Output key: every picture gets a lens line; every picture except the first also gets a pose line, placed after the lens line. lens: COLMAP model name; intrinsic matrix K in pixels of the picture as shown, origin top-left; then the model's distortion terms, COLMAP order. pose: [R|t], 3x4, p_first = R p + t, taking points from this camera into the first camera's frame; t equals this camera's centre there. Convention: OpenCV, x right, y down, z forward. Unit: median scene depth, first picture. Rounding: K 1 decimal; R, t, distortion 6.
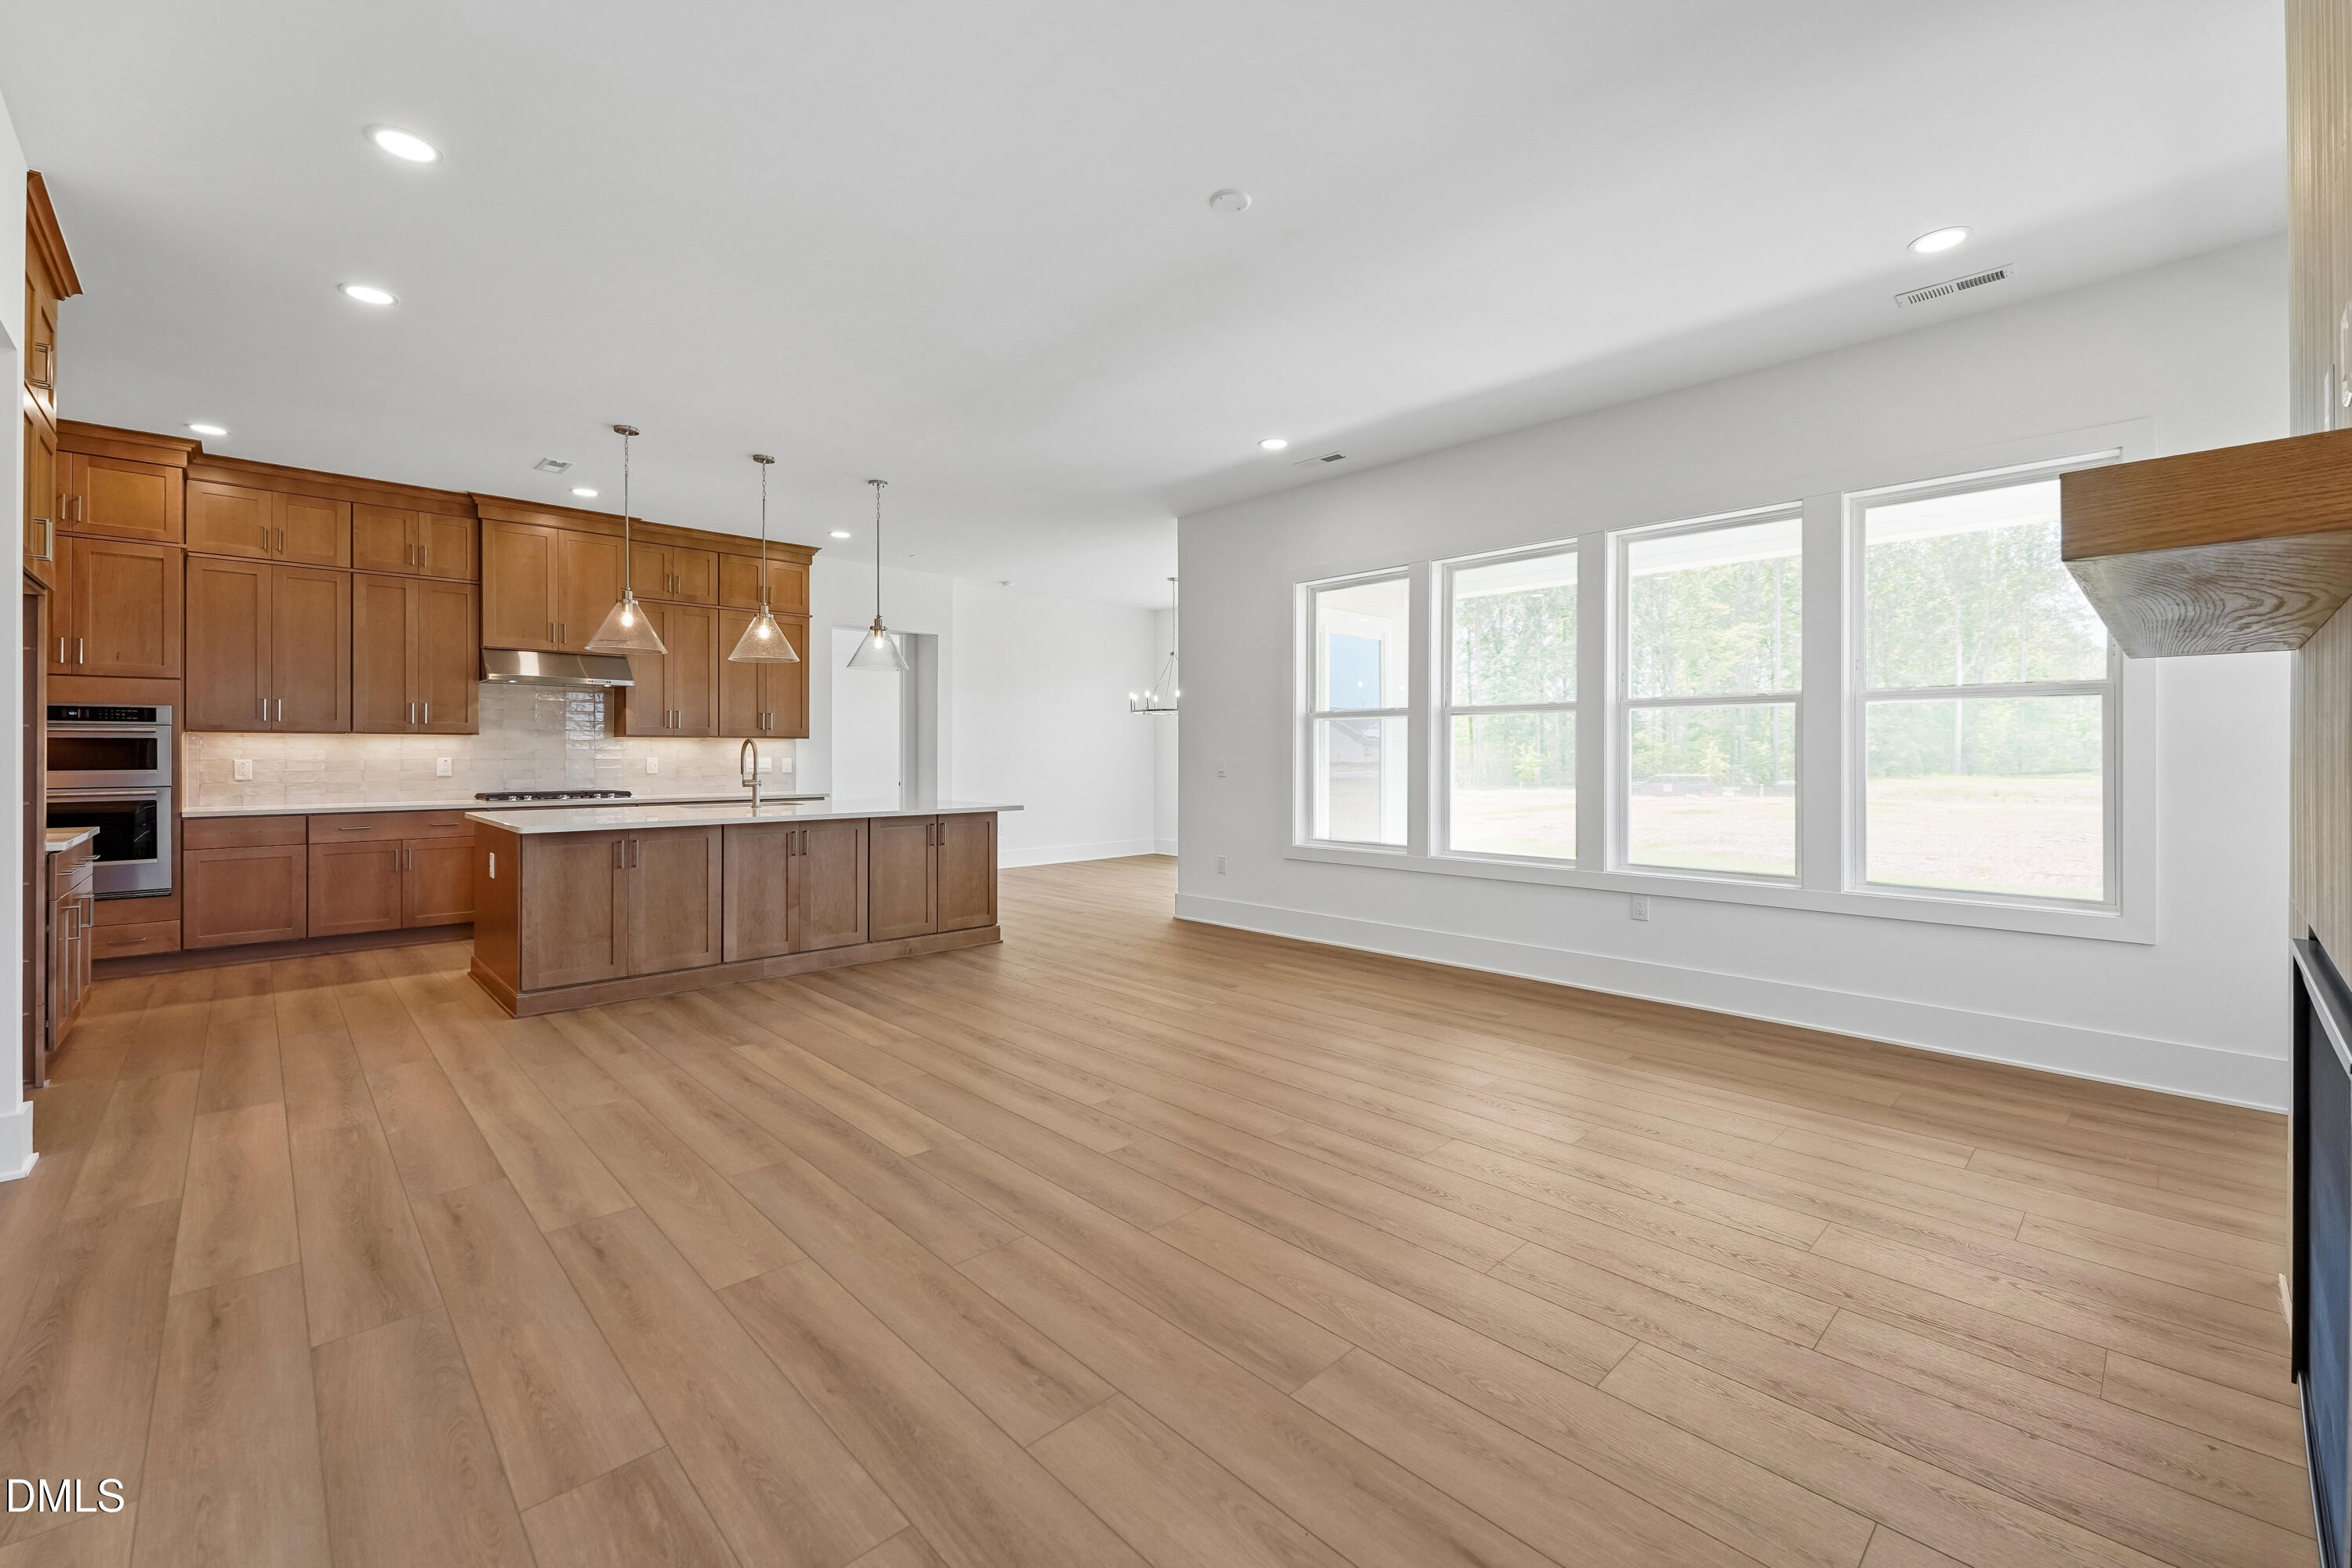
lens RADIAL K [[975.5, 0, 1175.9], [0, 975.5, 755.8], [0, 0, 1]] dist [0.000106, 0.000101]
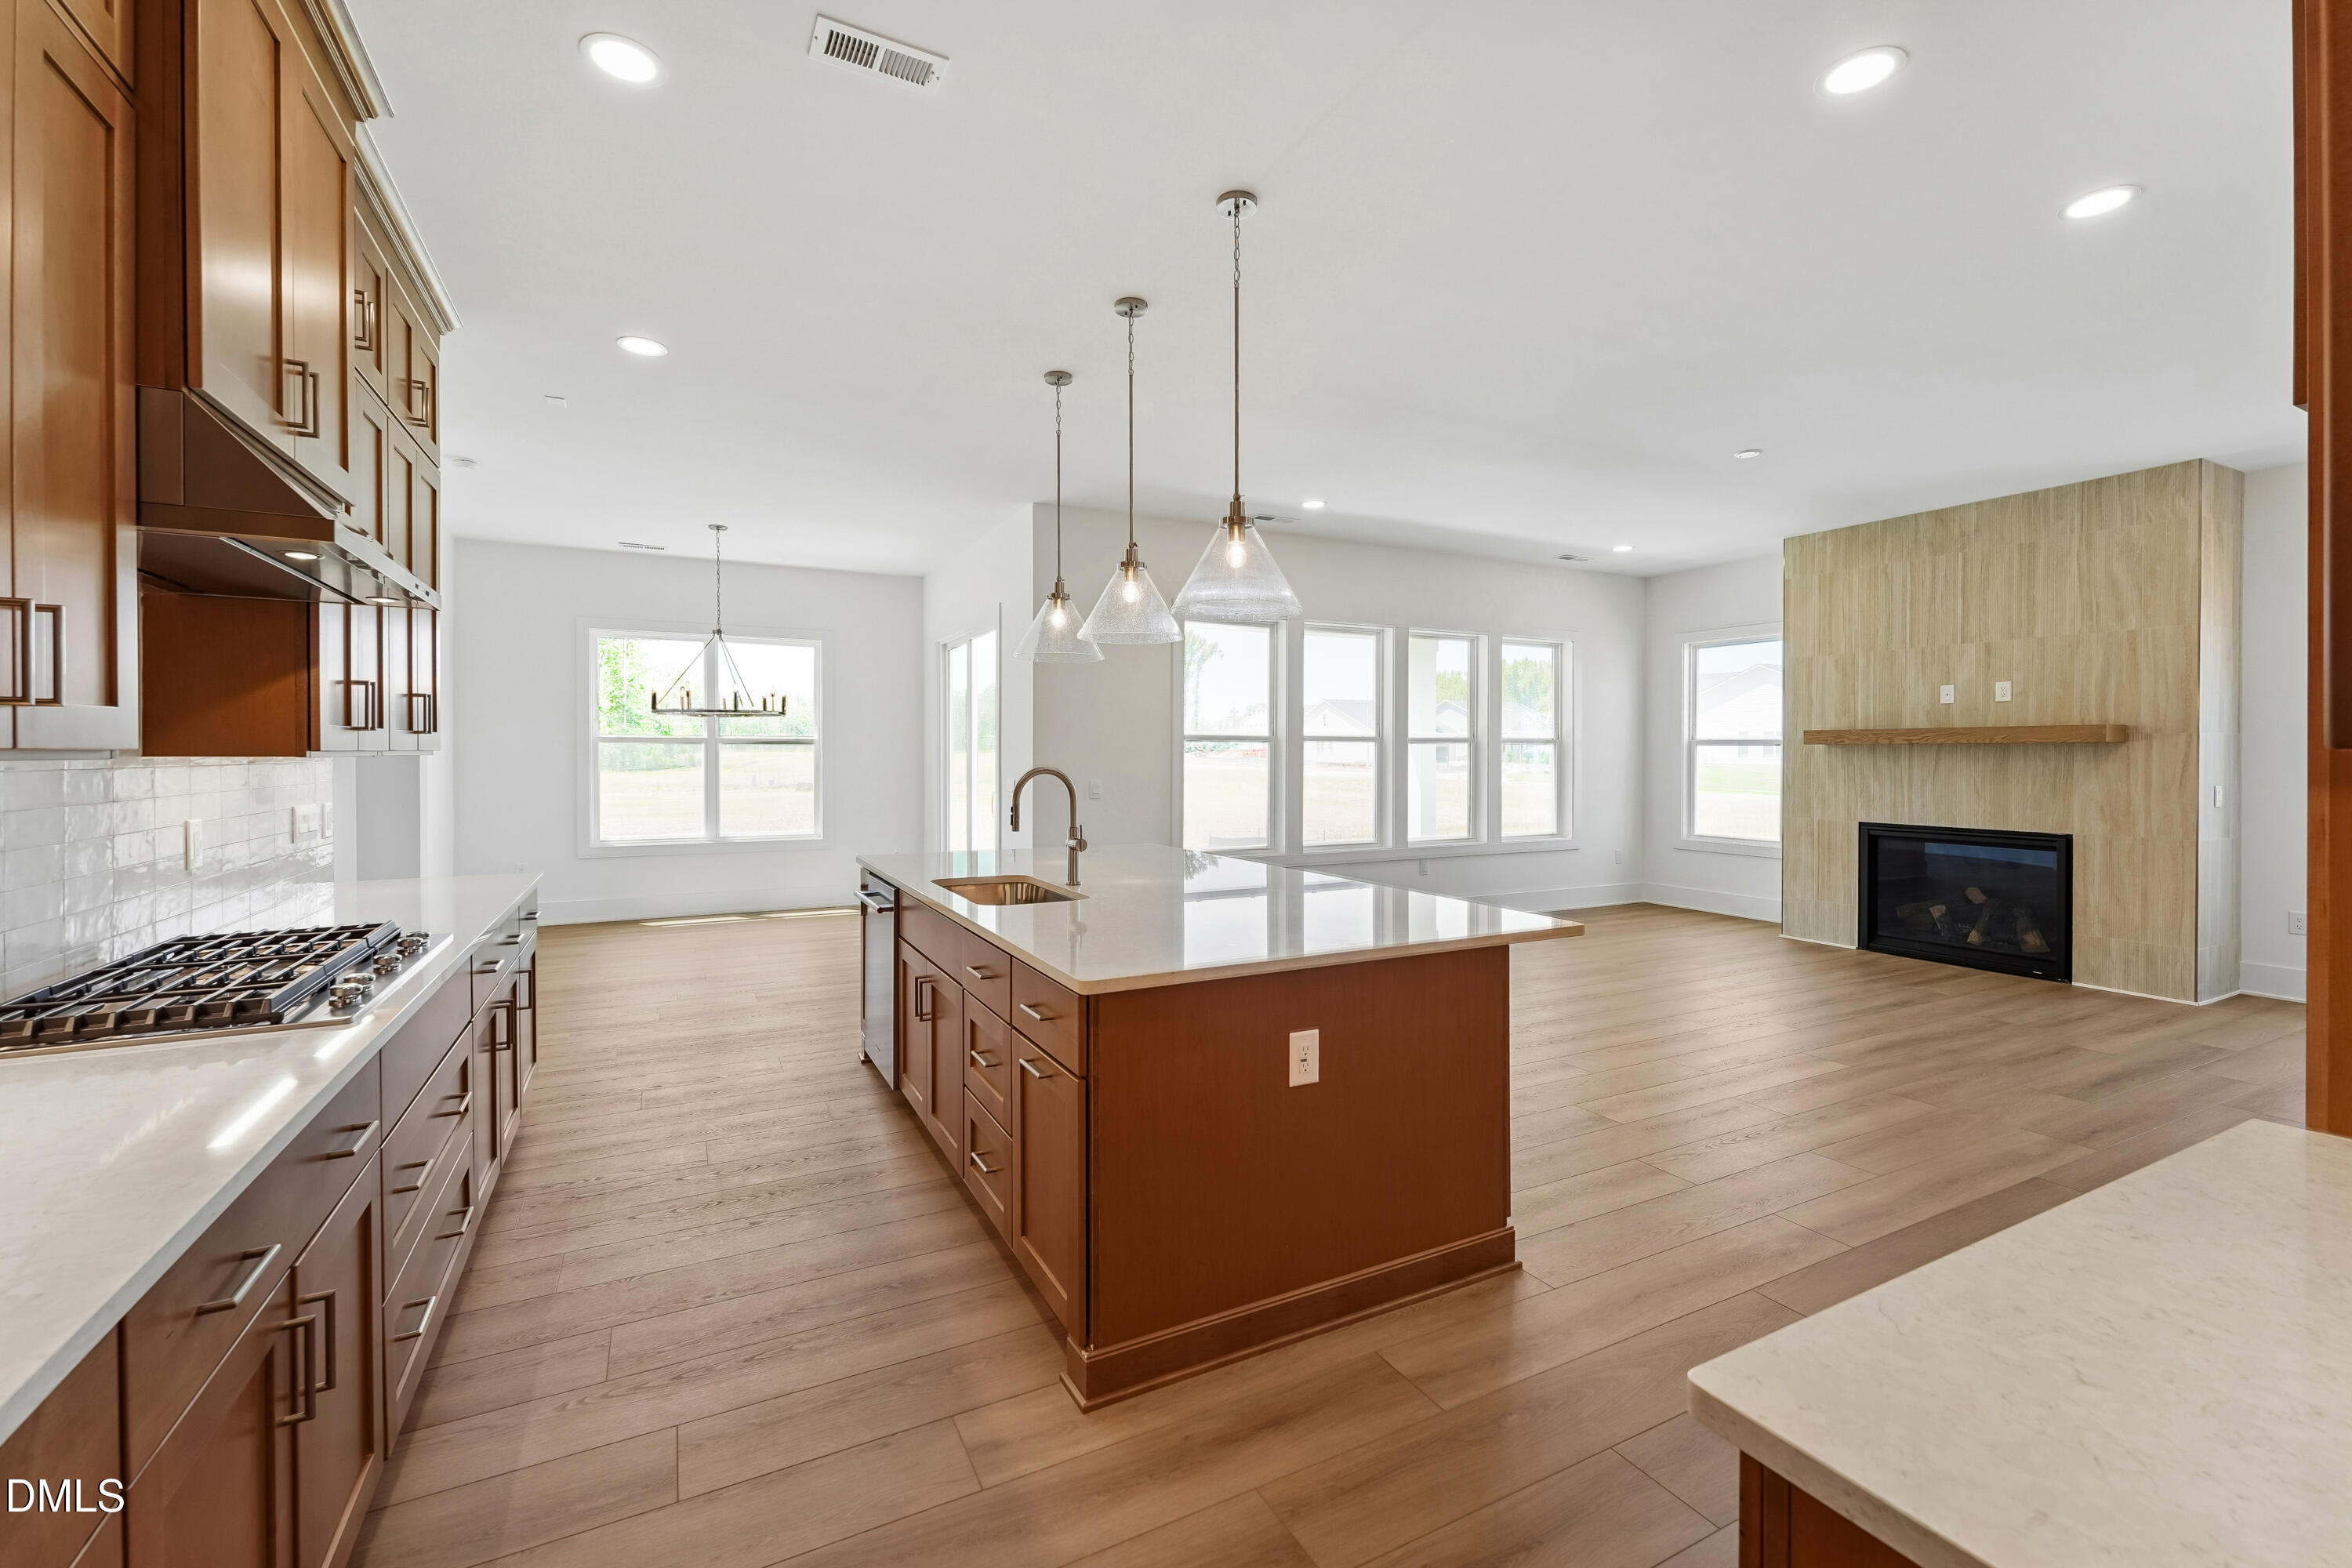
lens RADIAL K [[975.5, 0, 1175.9], [0, 975.5, 755.8], [0, 0, 1]] dist [0.000106, 0.000101]
pose [[0.290153, -0.003391, 0.956974, -1.237074], [0.005253, 0.999984, 0.001951, -0.030953], [-0.956966, 0.004461, 0.290167, 0.983957]]
